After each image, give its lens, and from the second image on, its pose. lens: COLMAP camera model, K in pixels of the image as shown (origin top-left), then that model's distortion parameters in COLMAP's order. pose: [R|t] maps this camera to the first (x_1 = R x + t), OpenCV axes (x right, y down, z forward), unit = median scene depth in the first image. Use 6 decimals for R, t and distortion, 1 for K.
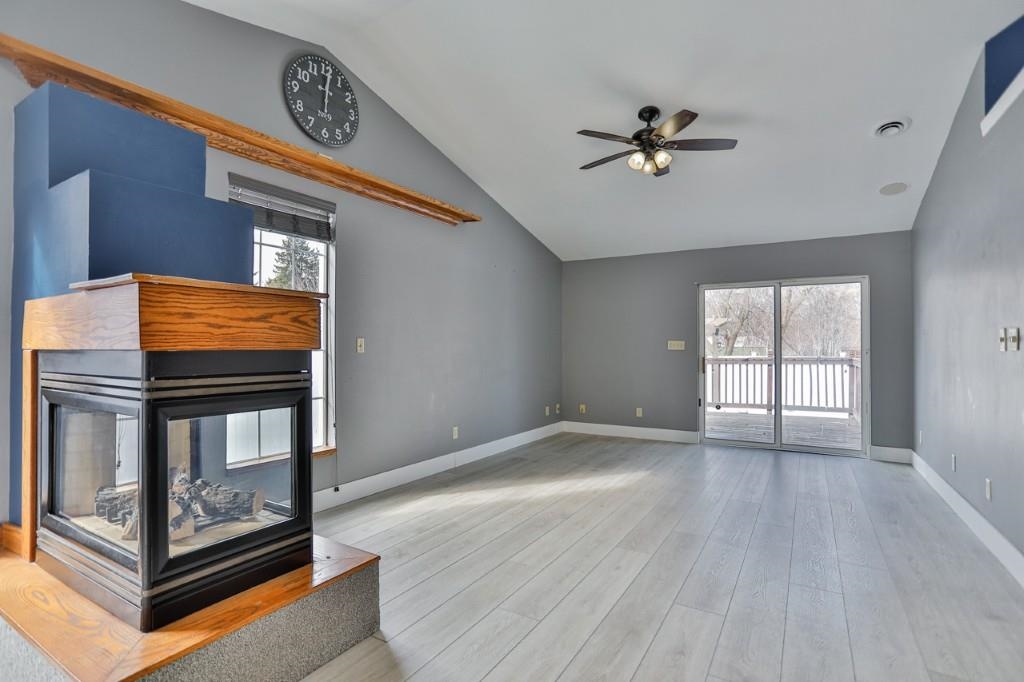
lens RADIAL K [[498.5, 0, 512.0], [0, 498.5, 341.0], [0, 0, 1]] dist [-0.053509, 0.026295]
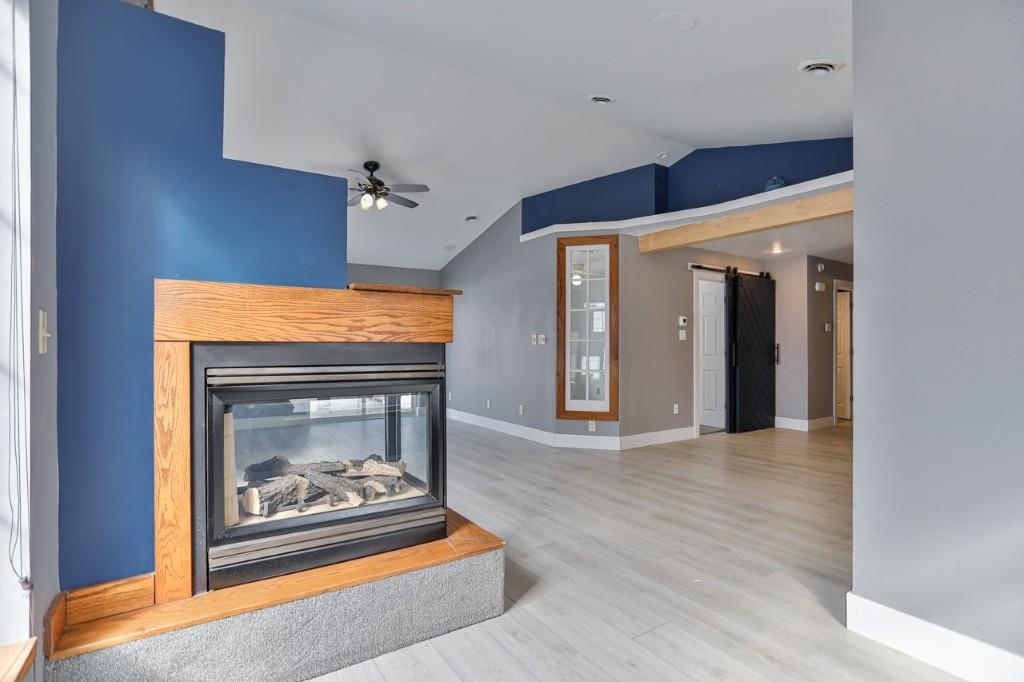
lens RADIAL K [[498.5, 0, 512.0], [0, 498.5, 341.0], [0, 0, 1]] dist [-0.053509, 0.026295]
pose [[0.429616, 0.008016, 0.902976, -0.891628], [-0.014559, 0.999892, -0.001949, 0.007208], [-0.902894, -0.012309, 0.429687, 0.092983]]
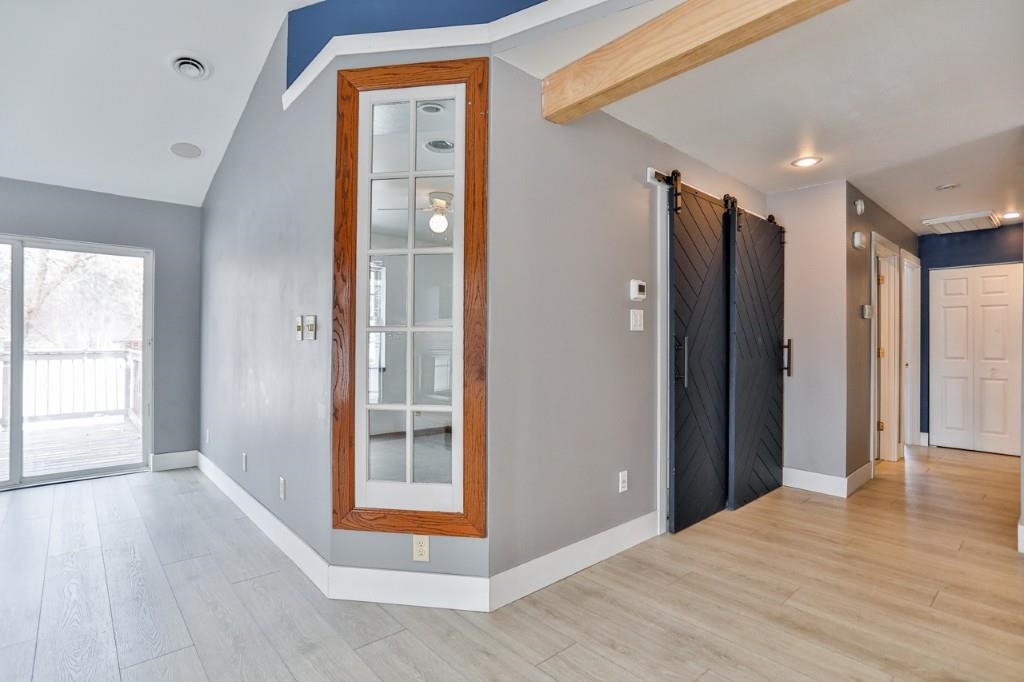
lens RADIAL K [[506.2, 0, 500.7], [0, 506.2, 341.6], [0, 0, 1]] dist [-0.053259, 0.027369]
pose [[0.307379, 0.000267, 0.951587, 0.170554], [-0.017227, 0.999838, 0.005284, 0.009165], [-0.951431, -0.018017, 0.307334, 0.271531]]
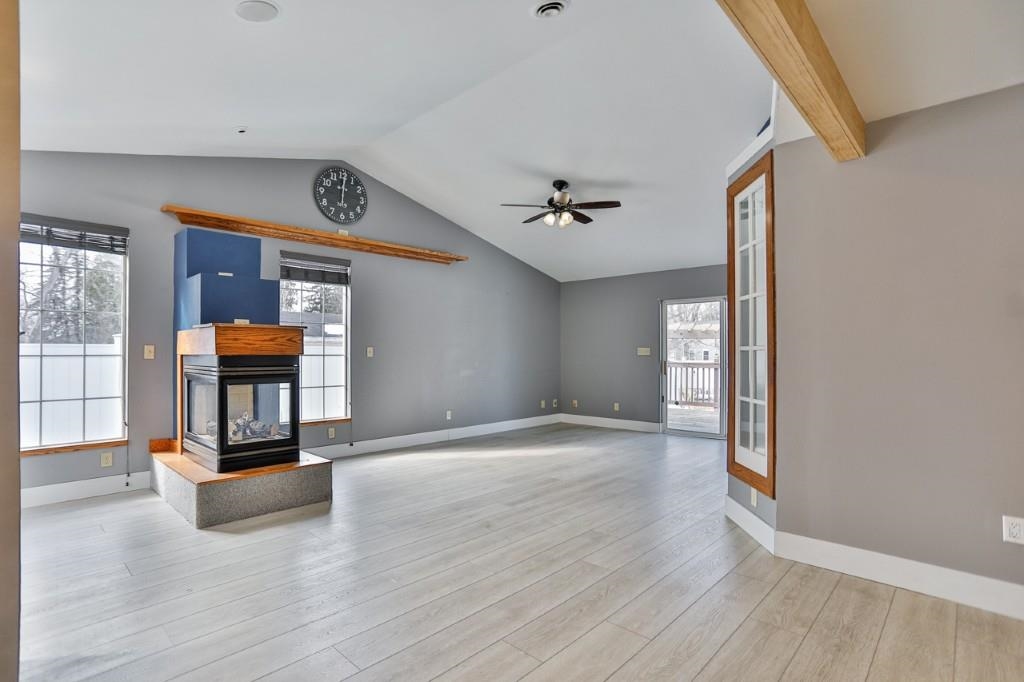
lens RADIAL K [[500.5, 0, 513.3], [0, 500.5, 349.1], [0, 0, 1]] dist [-0.053375, 0.026342]
pose [[0.978739, -0.001910, -0.205100, 0.517434], [0.003133, 0.999979, 0.005637, -0.008036], [0.205085, -0.006160, 0.978725, -0.474483]]
